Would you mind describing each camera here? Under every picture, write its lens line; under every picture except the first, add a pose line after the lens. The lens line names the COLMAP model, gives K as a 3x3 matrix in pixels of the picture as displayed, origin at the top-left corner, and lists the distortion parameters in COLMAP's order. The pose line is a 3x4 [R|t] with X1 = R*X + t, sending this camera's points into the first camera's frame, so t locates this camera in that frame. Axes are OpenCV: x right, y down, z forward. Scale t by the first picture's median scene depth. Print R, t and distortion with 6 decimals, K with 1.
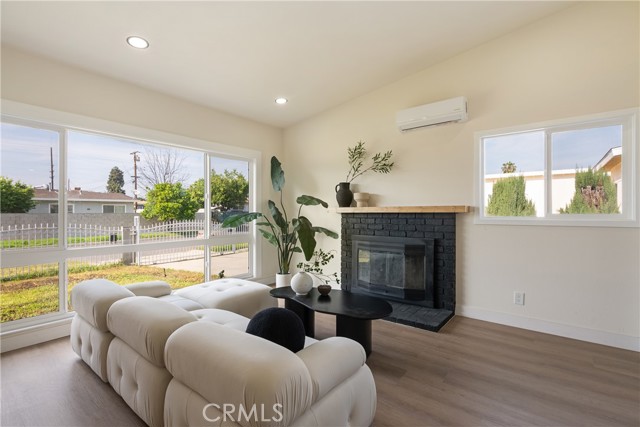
lens RADIAL K [[296.6, 0, 320.7], [0, 296.6, 214.7], [0, 0, 1]] dist [-0.003702, 0.002273]
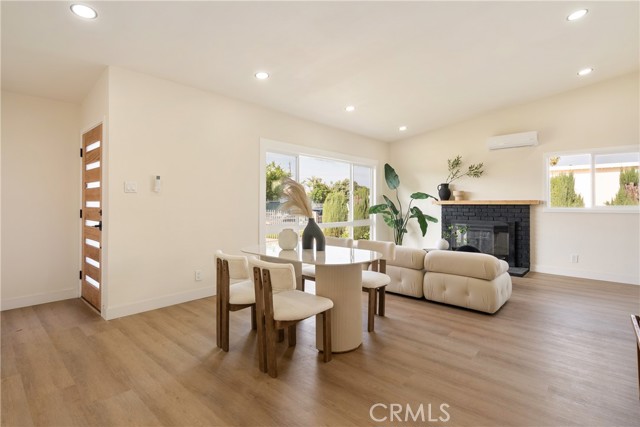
lens RADIAL K [[308.6, 0, 331.6], [0, 308.6, 203.4], [0, 0, 1]] dist [0.012411, 0.001440]
pose [[0.998698, 0.002738, -0.050933, -0.402653], [-0.003218, 0.999951, -0.009339, 0.004404], [0.050905, 0.009490, 0.998658, -0.542103]]
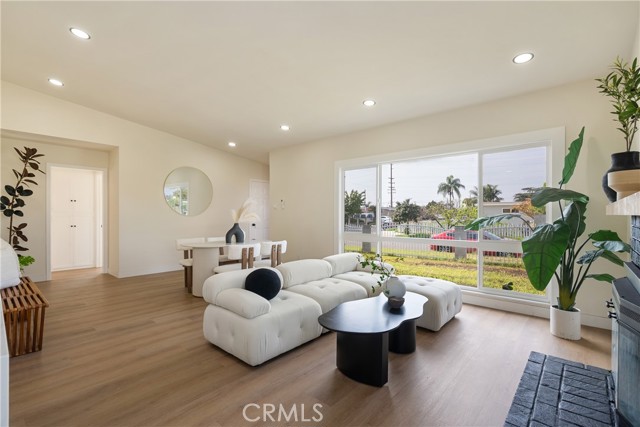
lens RADIAL K [[296.6, 0, 320.9], [0, 296.6, 214.2], [0, 0, 1]] dist [-0.003702, 0.002273]
pose [[-0.058730, 0.001310, -0.998273, 0.601269], [-0.006744, 0.999976, 0.001709, -0.005979], [0.998251, 0.006833, -0.058720, 0.549421]]
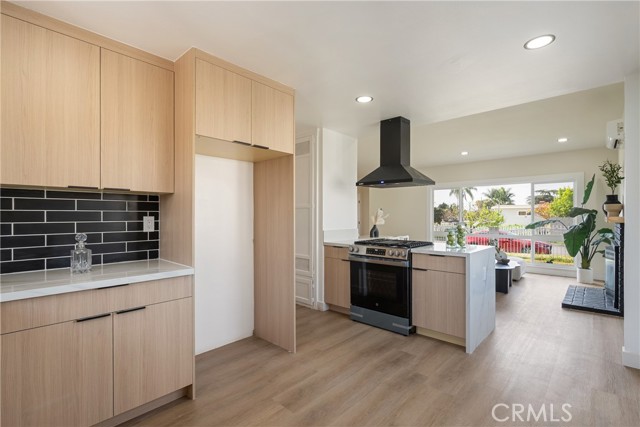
lens RADIAL K [[296.6, 0, 322.5], [0, 296.6, 215.9], [0, 0, 1]] dist [-0.003702, 0.002273]
pose [[-0.080432, -0.000008, -0.996760, 1.326939], [-0.006038, 0.999982, 0.000480, -0.021787], [0.996742, 0.006057, -0.080431, -0.011113]]
